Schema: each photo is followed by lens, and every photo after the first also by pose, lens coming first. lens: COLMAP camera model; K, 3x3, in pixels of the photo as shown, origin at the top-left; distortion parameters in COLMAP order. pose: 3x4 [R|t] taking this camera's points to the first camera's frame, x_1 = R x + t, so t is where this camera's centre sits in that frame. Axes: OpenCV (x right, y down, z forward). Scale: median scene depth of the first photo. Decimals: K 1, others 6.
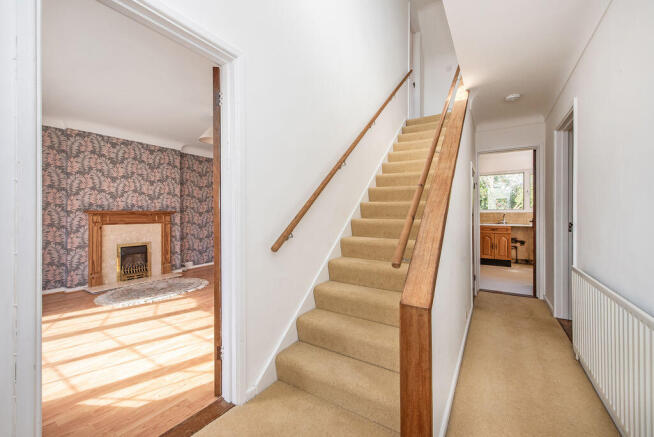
lens RADIAL K [[272.7, 0, 330.5], [0, 272.7, 211.1], [0, 0, 1]] dist [0.000859, -0.000324]
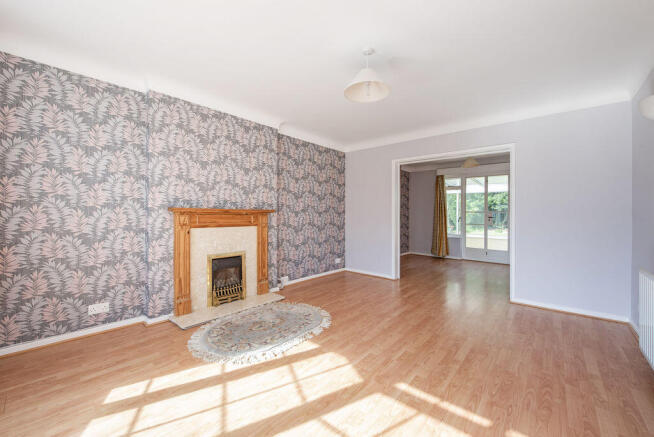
lens RADIAL K [[263.2, 0, 329.4], [0, 263.2, 213.5], [0, 0, 1]] dist [-0.019032, 0.000001]
pose [[0.991261, 0.002478, -0.131889, -0.372902], [-0.002147, 0.999994, 0.002648, 0.009320], [0.131895, -0.002342, 0.991261, 0.357524]]
